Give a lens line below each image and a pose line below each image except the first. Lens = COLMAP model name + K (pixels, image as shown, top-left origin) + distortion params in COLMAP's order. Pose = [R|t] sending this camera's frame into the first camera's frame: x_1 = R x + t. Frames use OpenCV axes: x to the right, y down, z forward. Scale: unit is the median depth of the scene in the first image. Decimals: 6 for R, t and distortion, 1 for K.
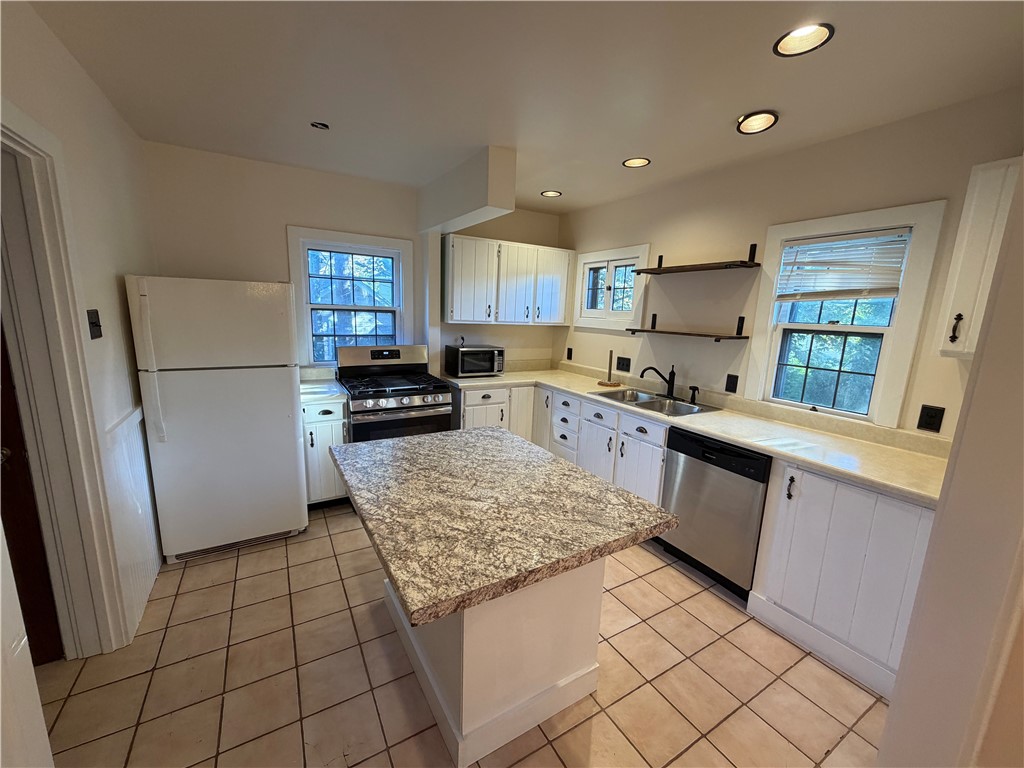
lens RADIAL K [[407.6, 0, 507.4], [0, 407.6, 386.3], [0, 0, 1]] dist [-0.000521, 0.000024]
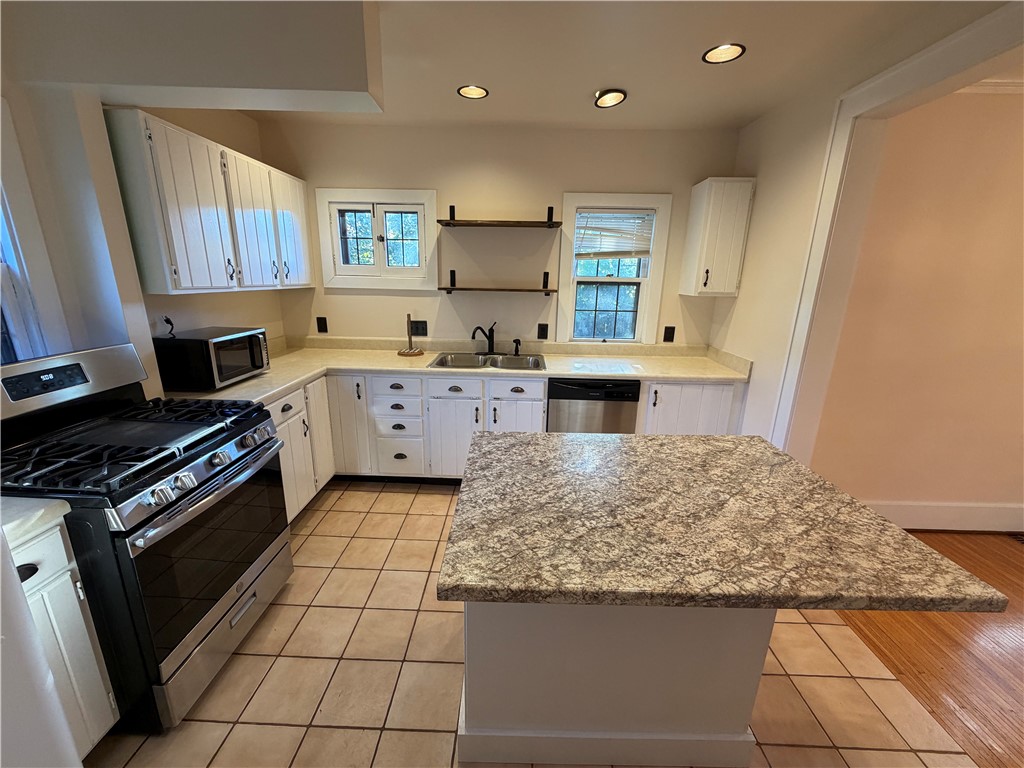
lens RADIAL K [[407.6, 0, 507.4], [0, 407.6, 386.3], [0, 0, 1]] dist [-0.000521, 0.000024]
pose [[0.524021, -0.250340, 0.814084, -0.521579], [0.154956, 0.967898, 0.197895, -0.108930], [-0.837491, 0.022446, 0.545990, 0.496710]]
